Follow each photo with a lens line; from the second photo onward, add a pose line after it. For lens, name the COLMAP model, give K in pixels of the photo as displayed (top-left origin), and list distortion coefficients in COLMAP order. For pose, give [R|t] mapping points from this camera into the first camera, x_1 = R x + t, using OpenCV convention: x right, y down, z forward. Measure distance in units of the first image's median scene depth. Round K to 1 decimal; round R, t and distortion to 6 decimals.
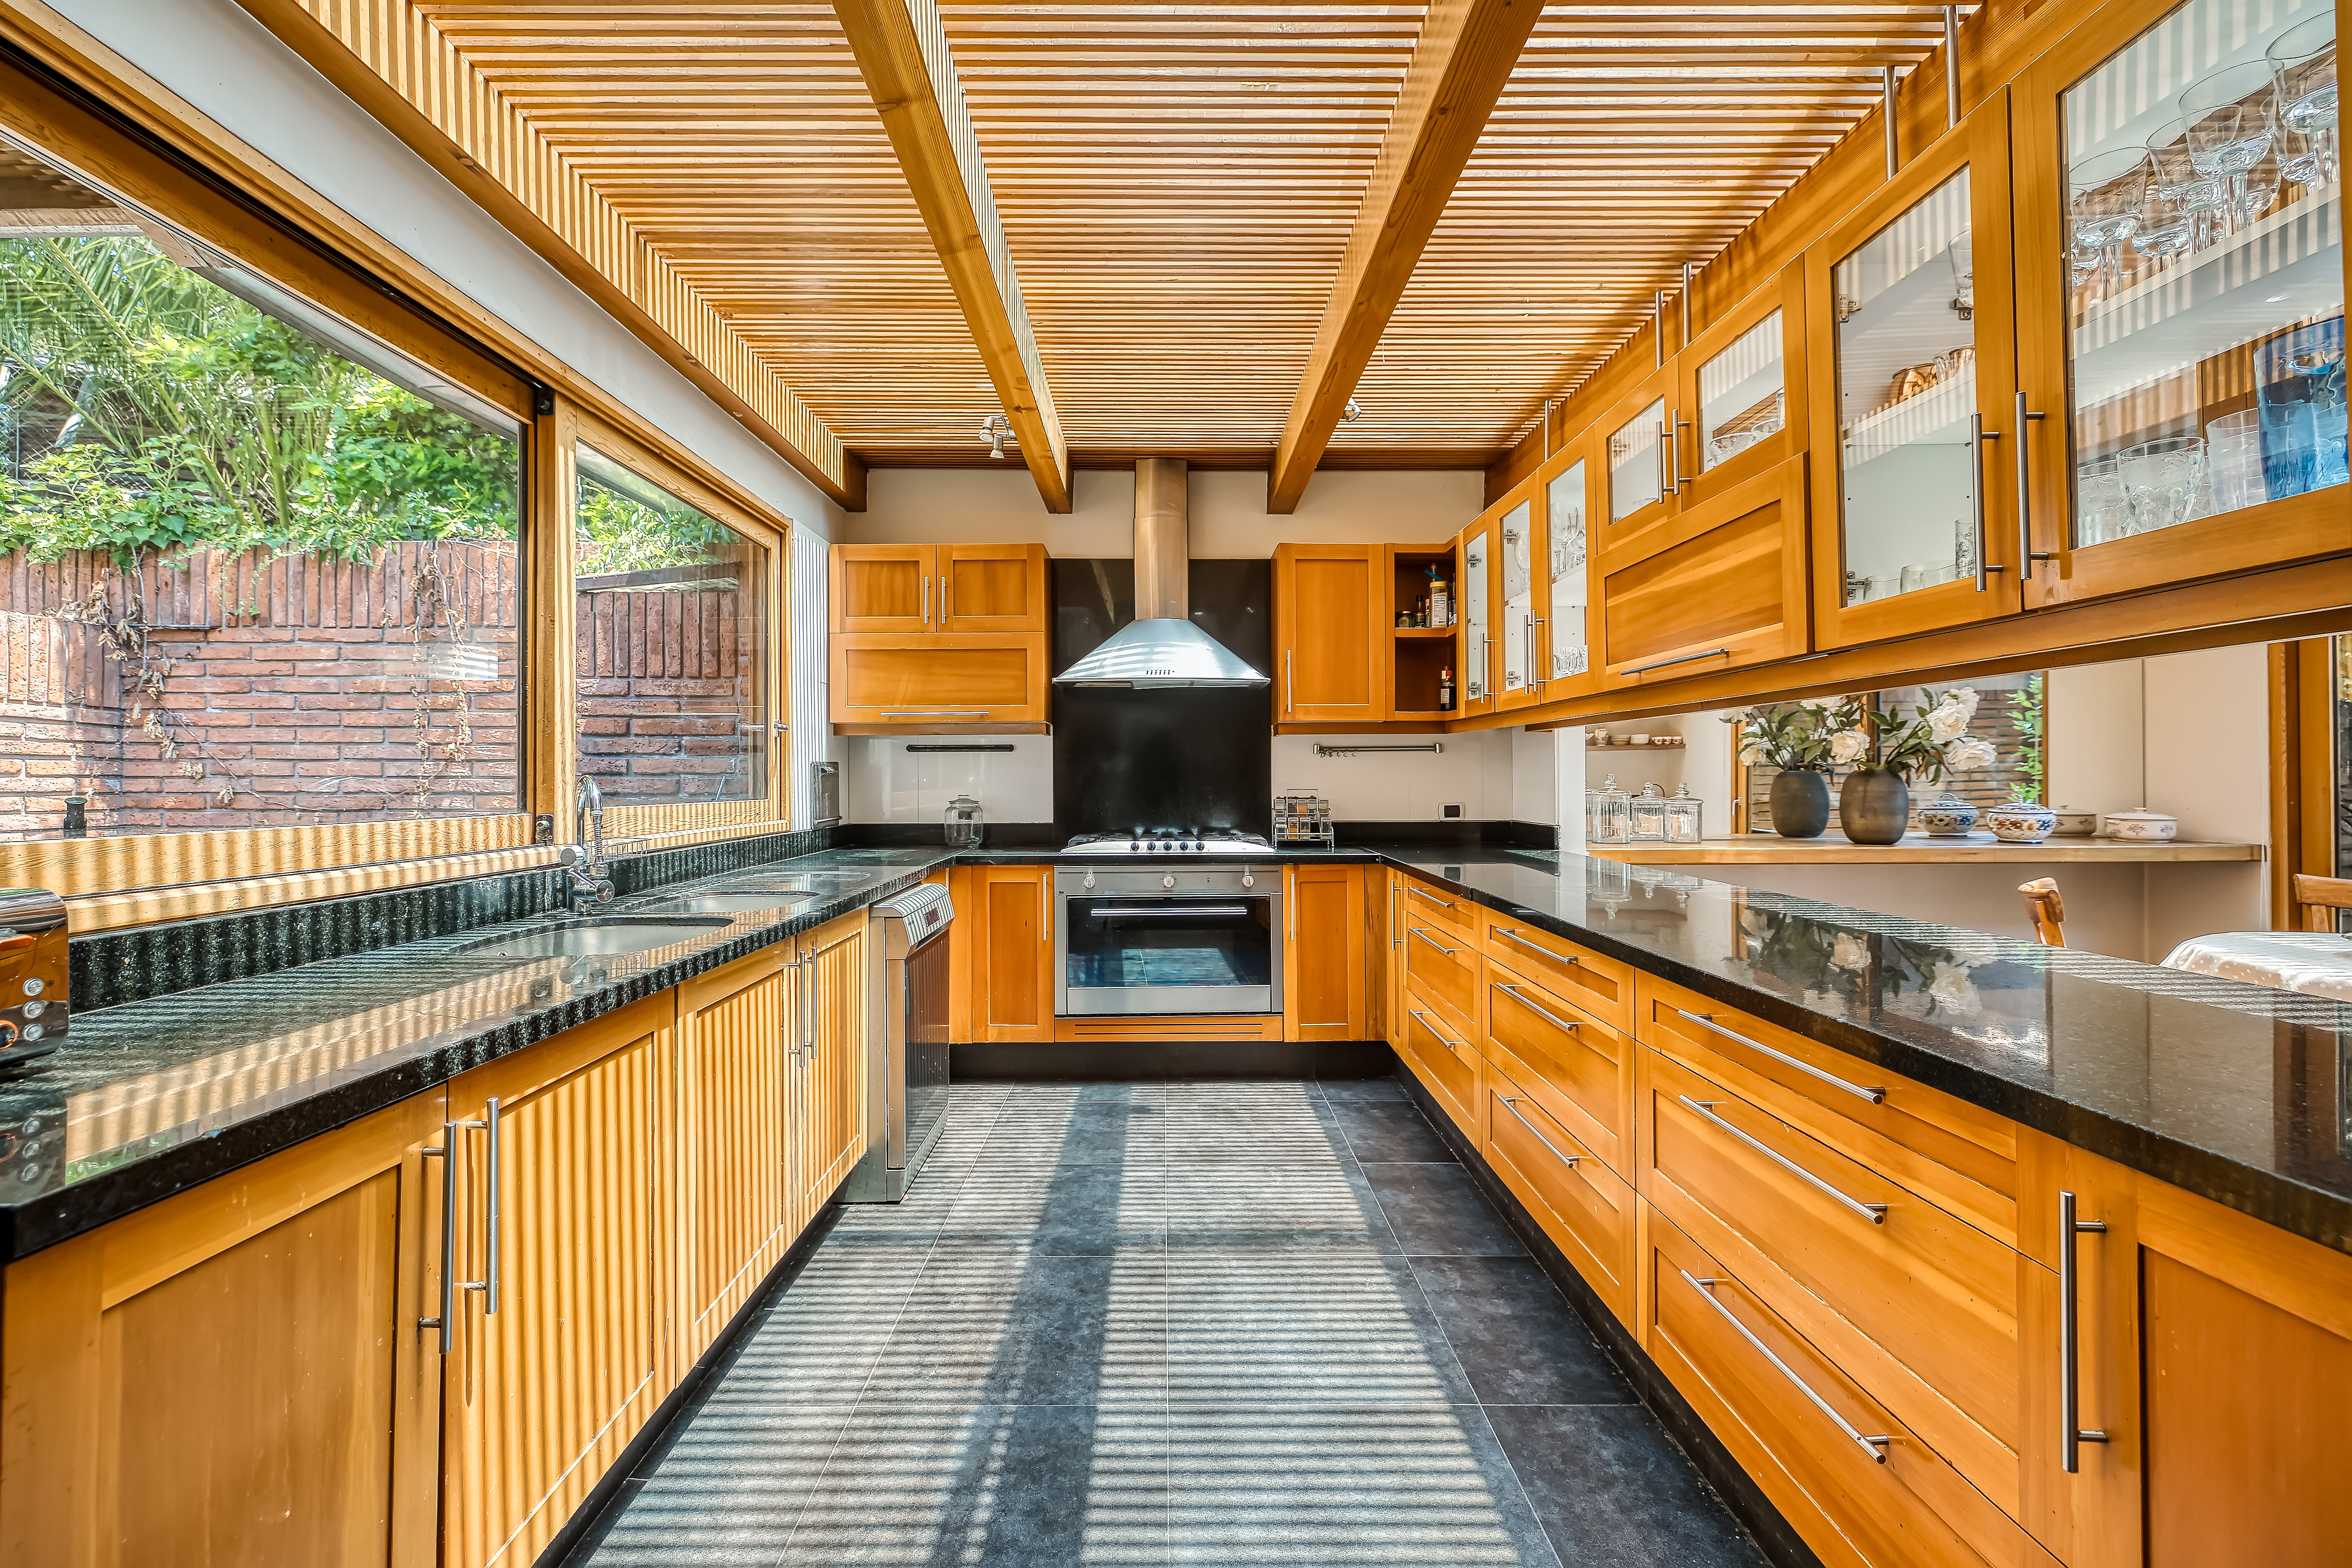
lens RADIAL K [[1022.2, 0, 1159.6], [0, 1022.2, 775.0], [0, 0, 1]] dist [-0.001791, 0.000474]
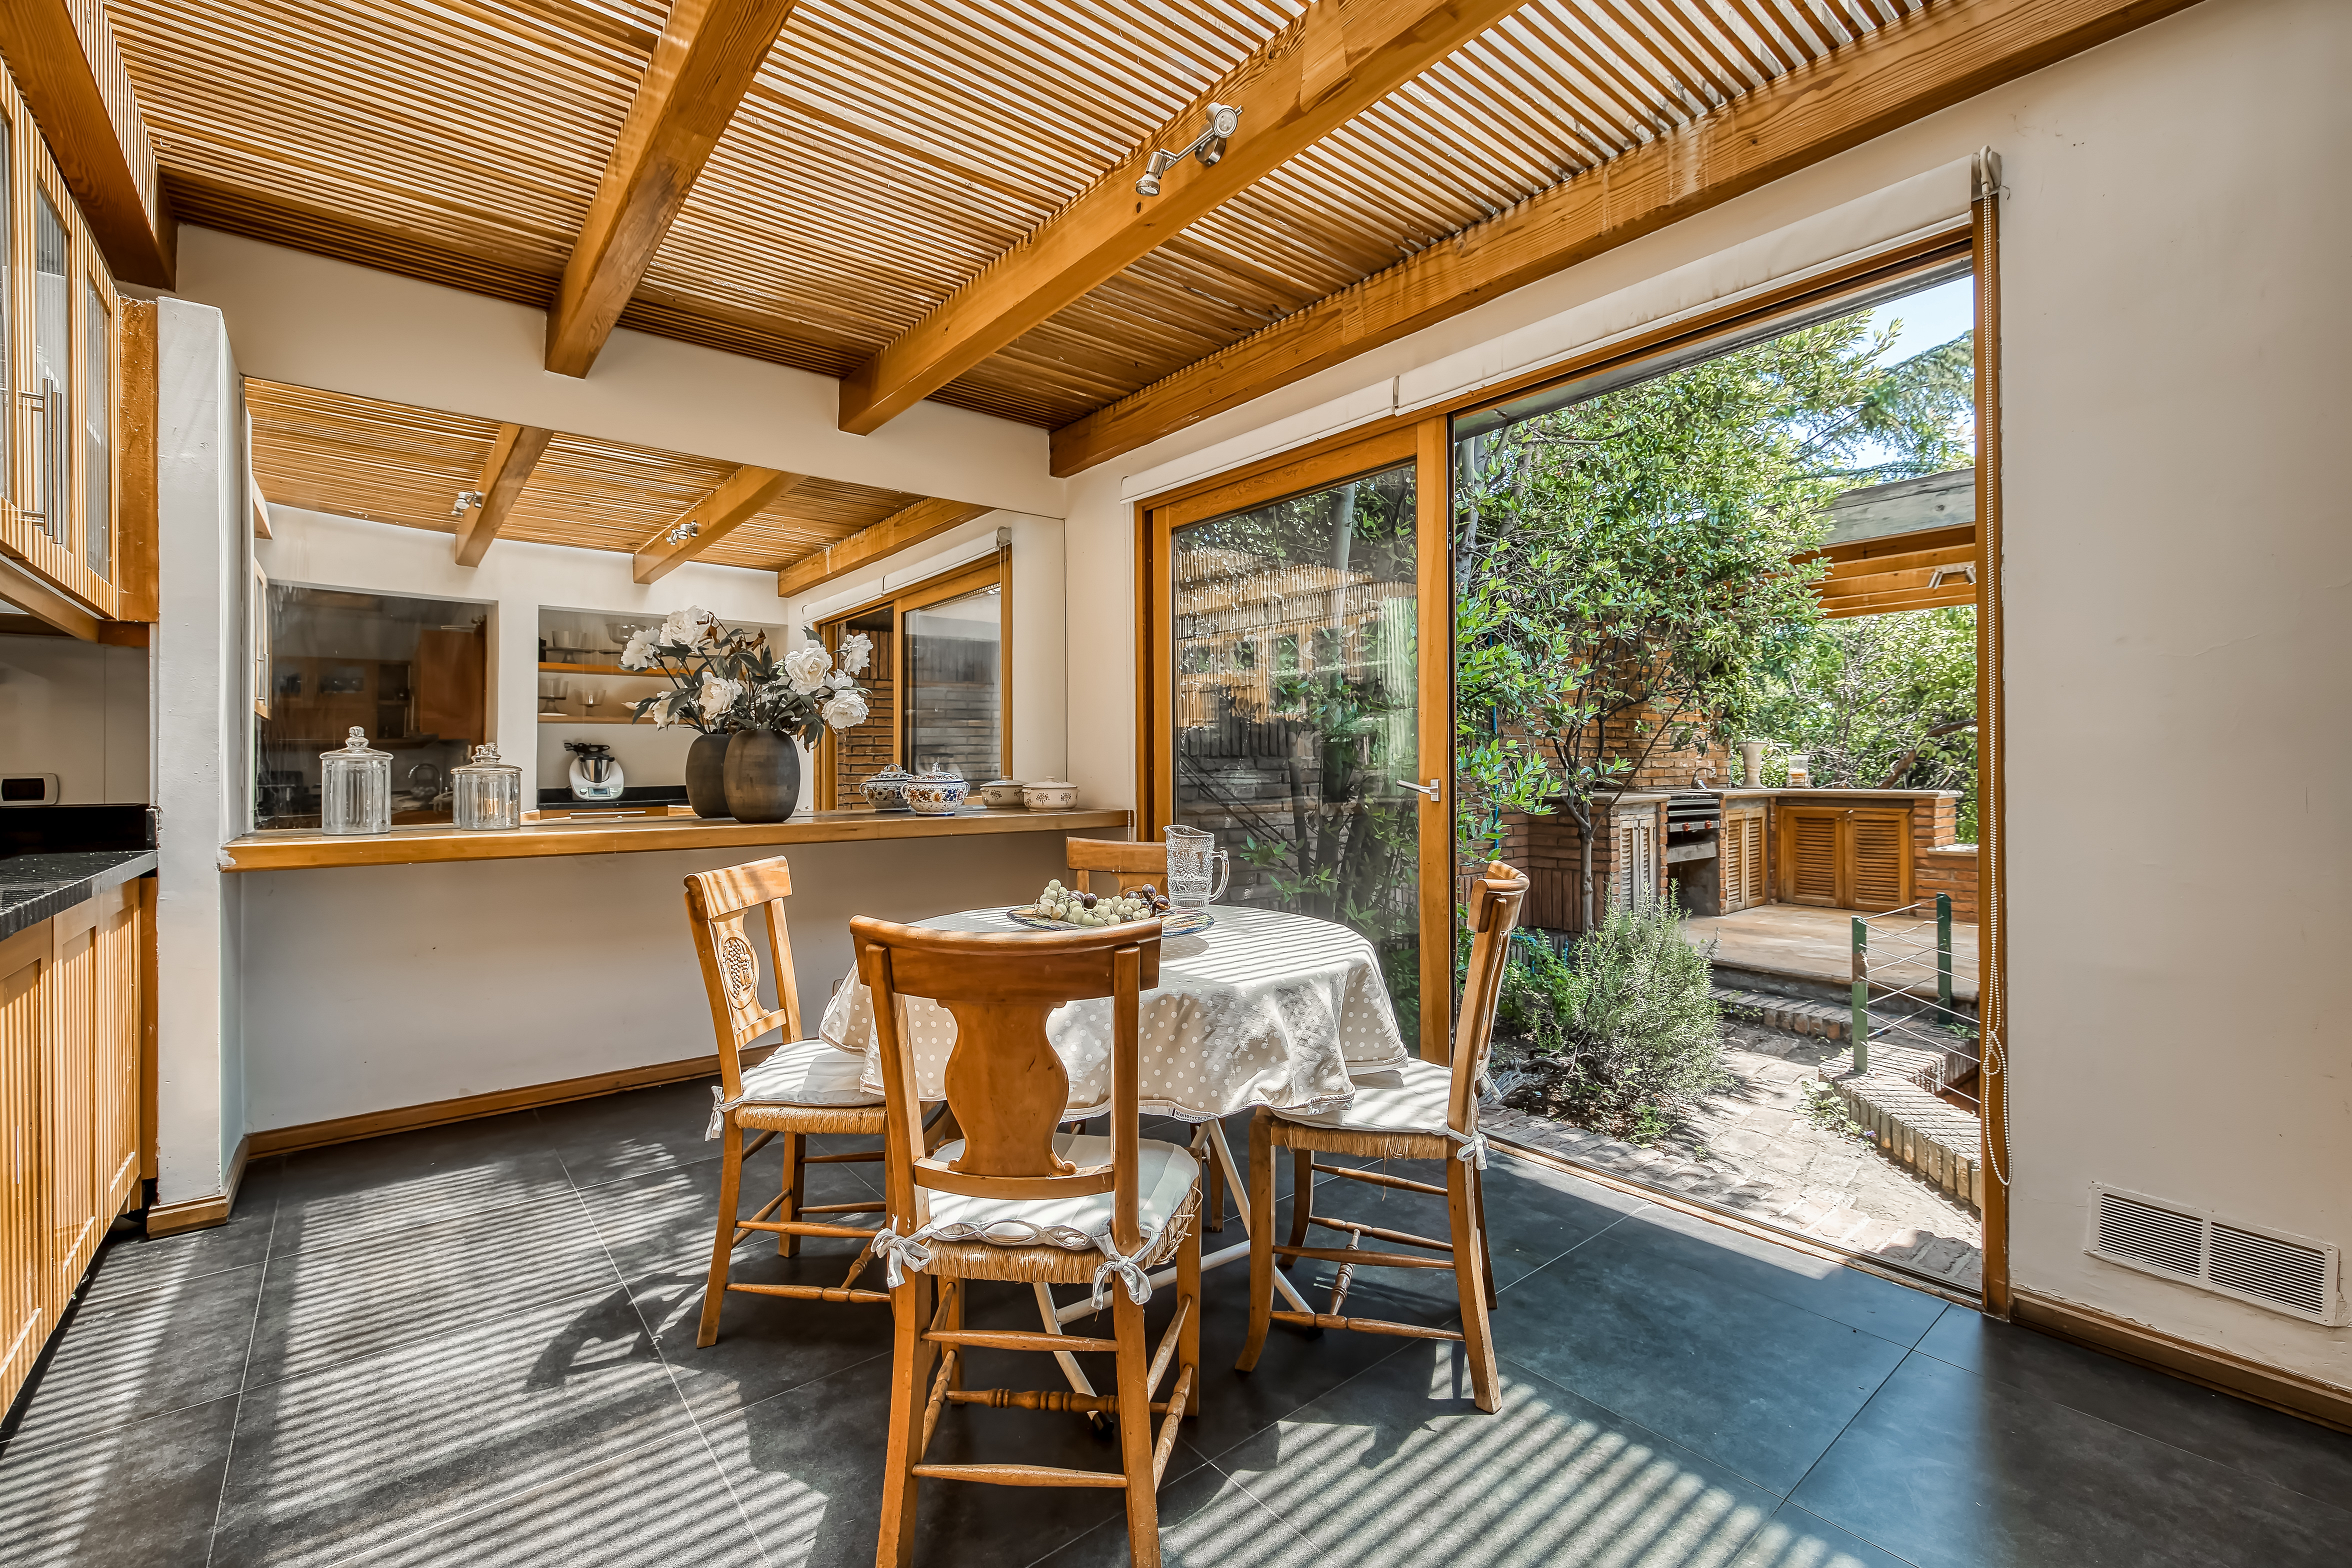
lens RADIAL K [[1022.2, 0, 1164.5], [0, 1022.2, 775.7], [0, 0, 1]] dist [-0.001791, 0.000474]
pose [[0.786871, -0.003965, 0.617104, 0.455954], [0.002944, 0.999992, 0.002672, 0.029854], [-0.617110, -0.000286, 0.786877, 0.176984]]
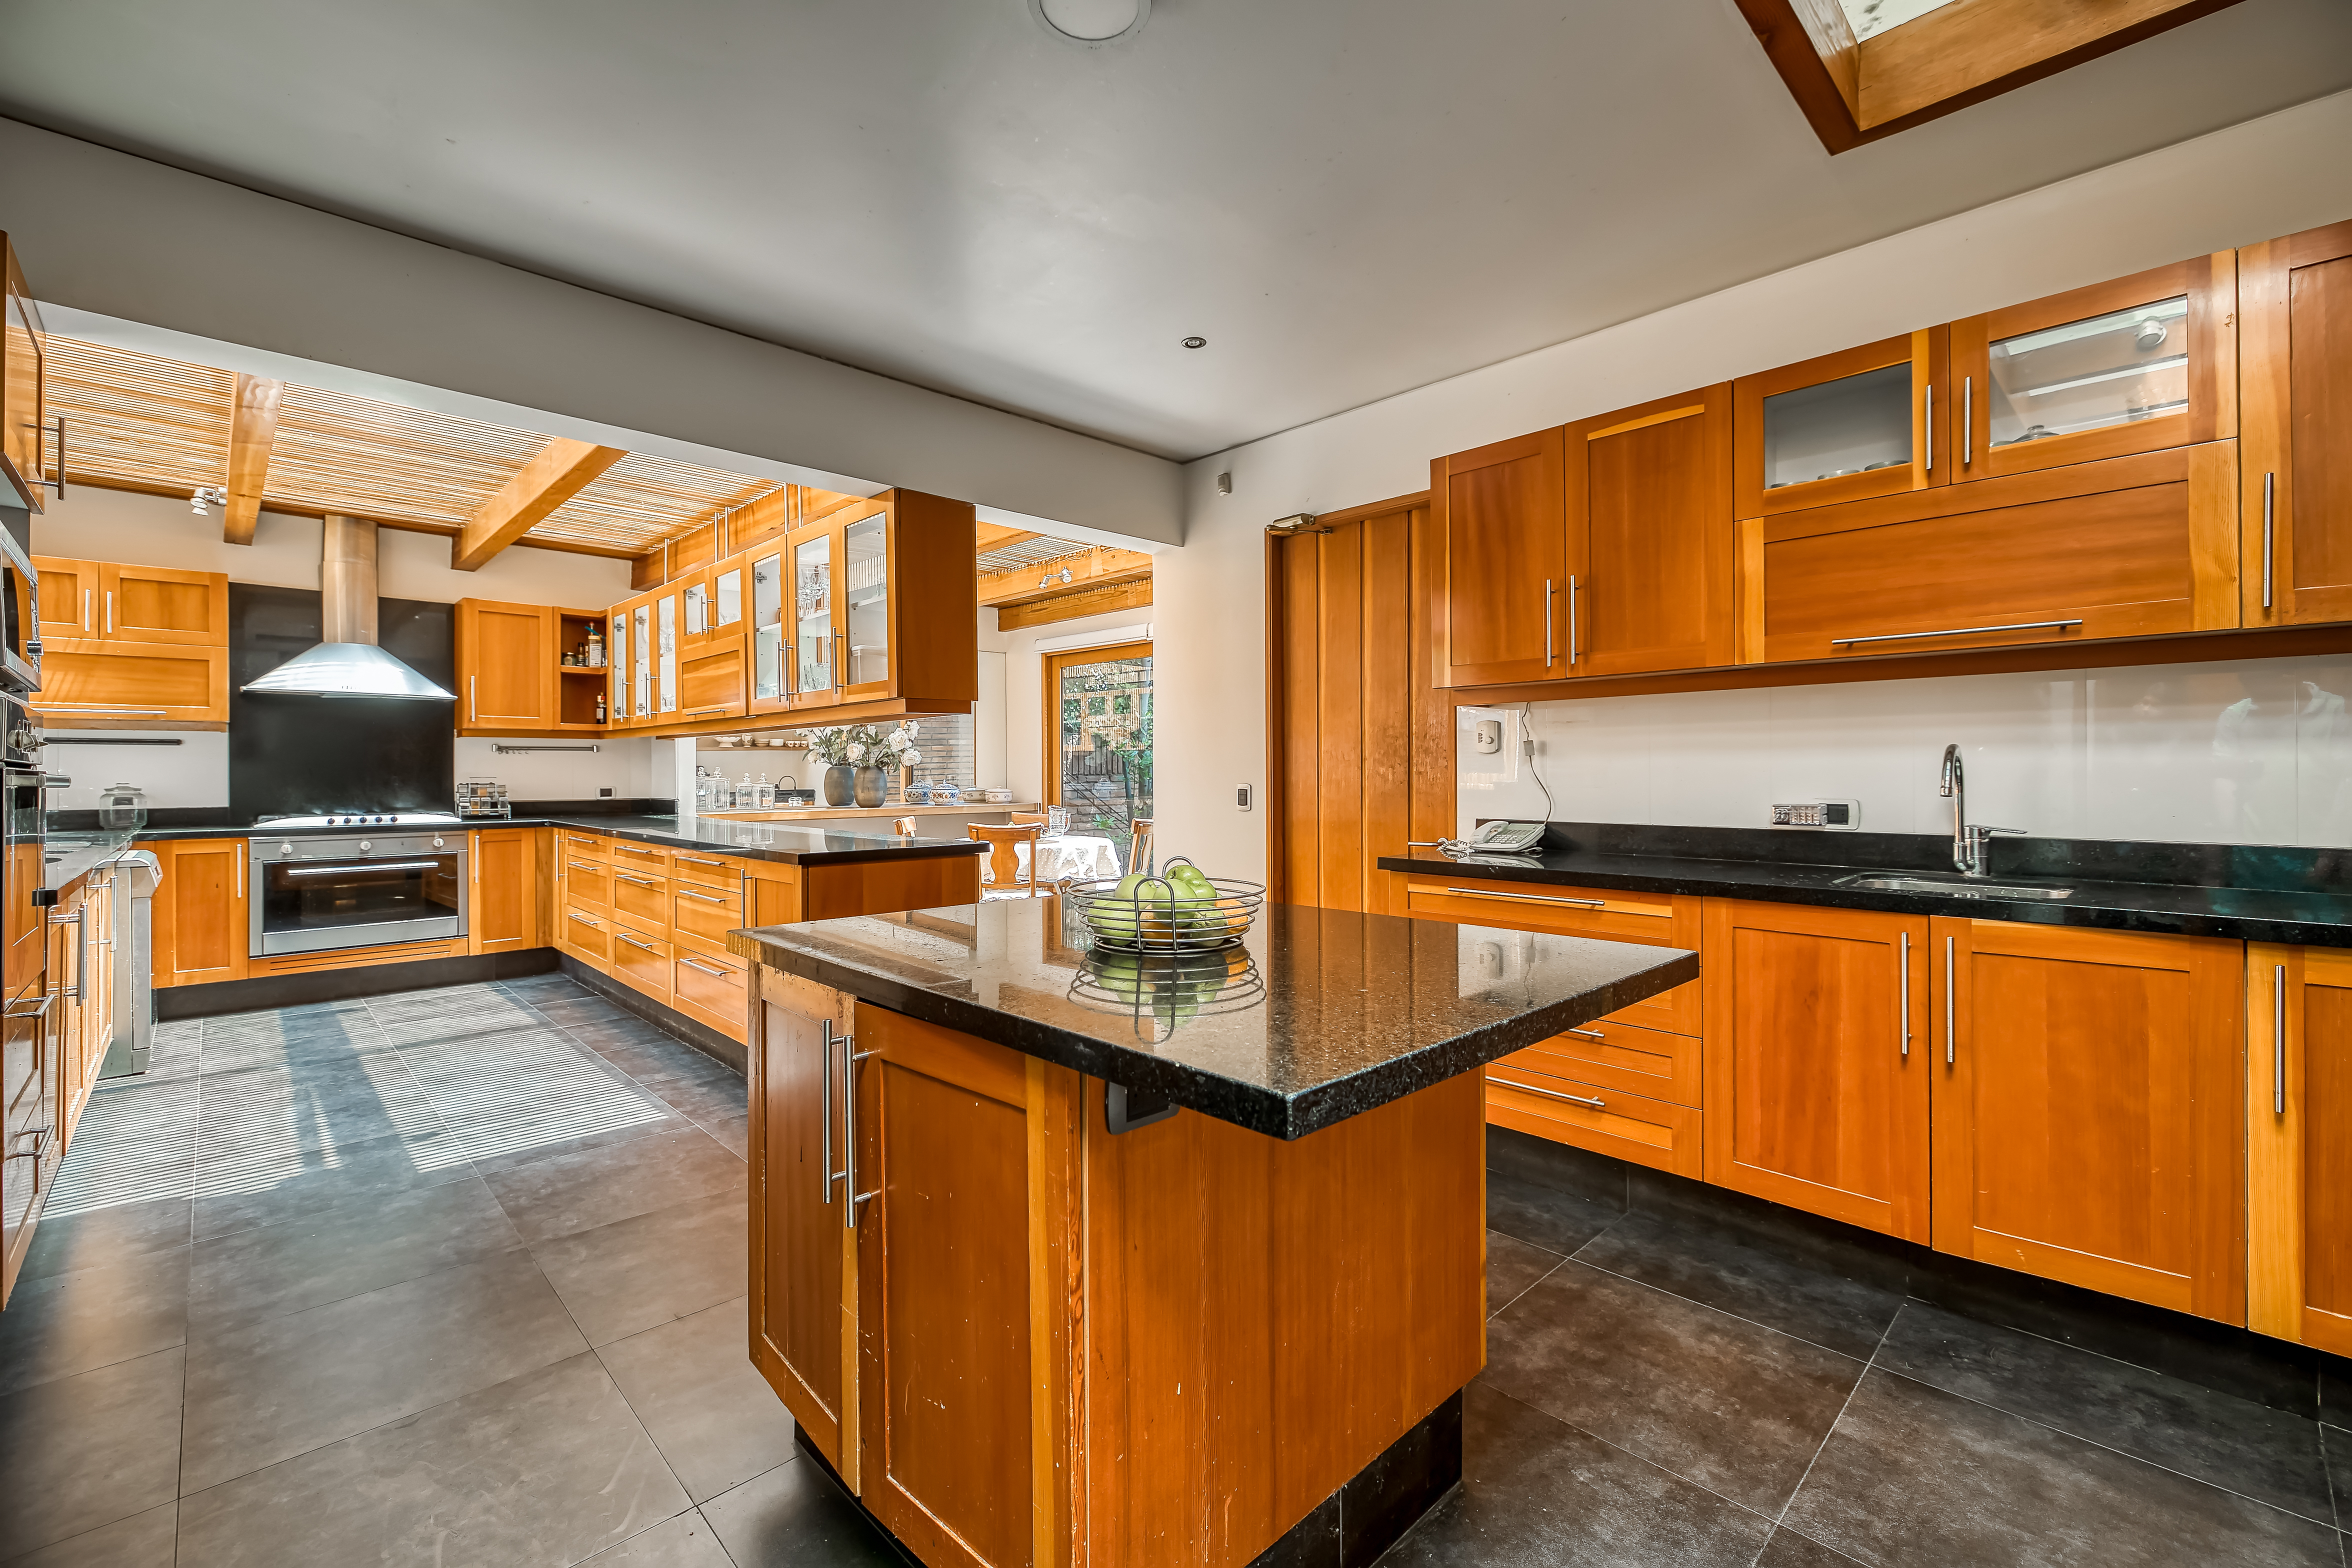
lens RADIAL K [[1022.2, 0, 1182.0], [0, 1022.2, 771.7], [0, 0, 1]] dist [-0.001791, 0.000474]
pose [[0.724574, 0.002036, 0.689194, -0.128846], [-0.001575, 0.999998, -0.001298, 0.007002], [-0.689195, -0.000145, 0.724576, -0.655268]]
